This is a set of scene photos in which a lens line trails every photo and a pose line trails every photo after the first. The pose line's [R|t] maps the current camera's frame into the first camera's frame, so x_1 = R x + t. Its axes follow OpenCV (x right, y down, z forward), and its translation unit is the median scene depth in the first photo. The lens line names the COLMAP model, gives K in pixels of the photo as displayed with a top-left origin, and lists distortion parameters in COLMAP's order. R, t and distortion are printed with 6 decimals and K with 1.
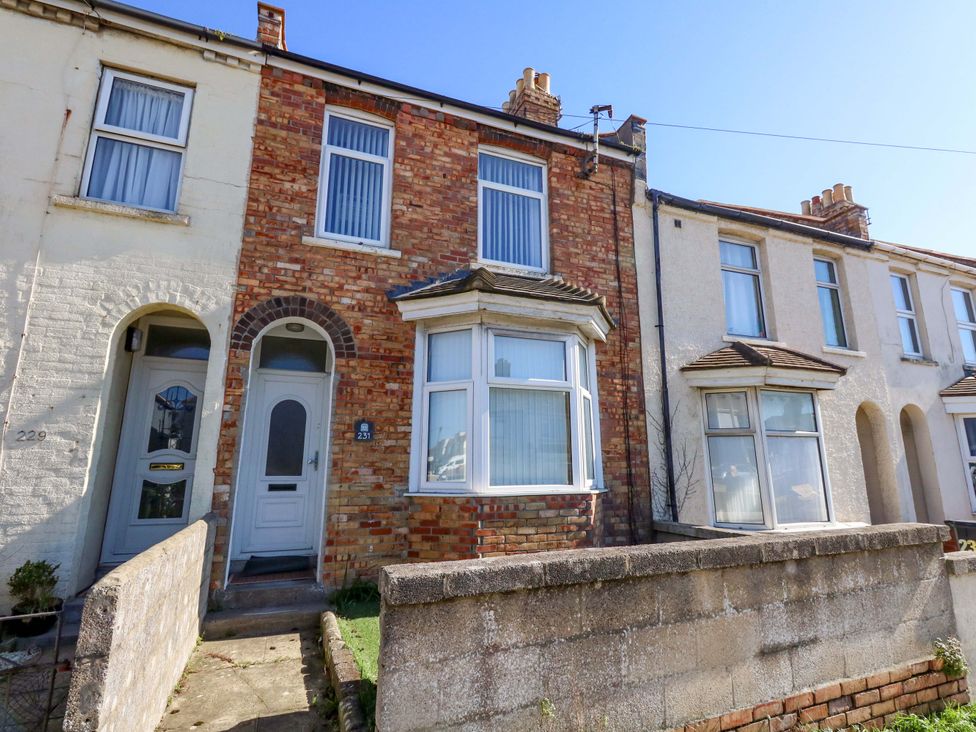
lens RADIAL K [[494.2, 0, 492.1], [0, 494.2, 365.5], [0, 0, 1]] dist [0.000750, -0.000597]
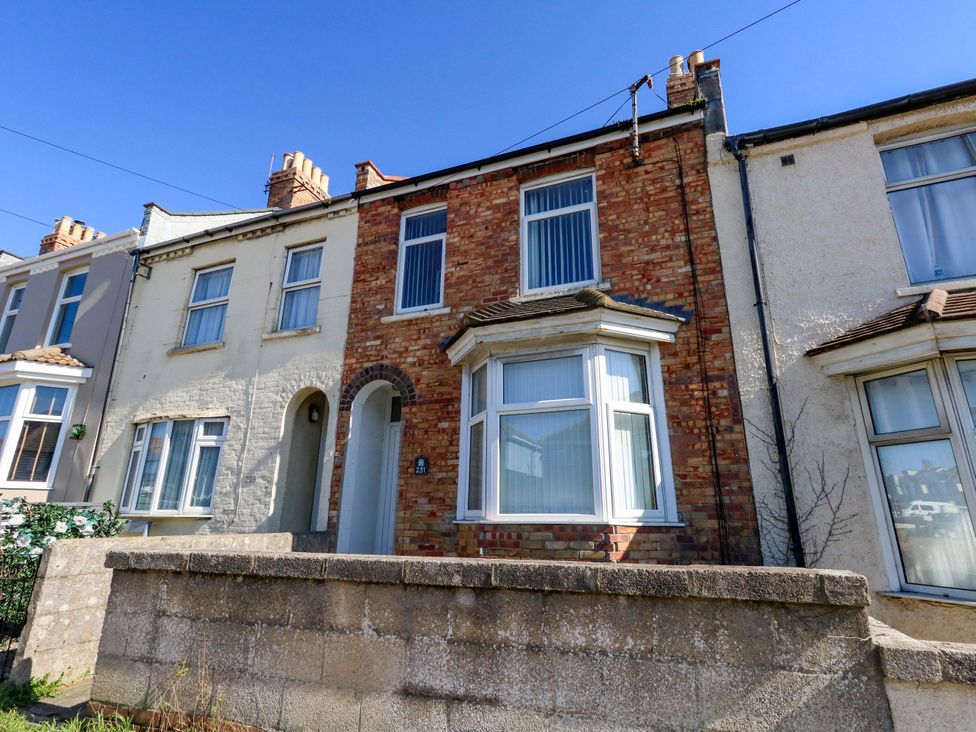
lens RADIAL K [[494.2, 0, 492.4], [0, 494.2, 366.1], [0, 0, 1]] dist [0.000750, -0.000597]
pose [[0.735450, -0.189539, -0.650529, 0.656242], [0.130327, 0.981722, -0.138696, 0.082434], [0.664927, 0.017222, 0.746709, 0.223783]]
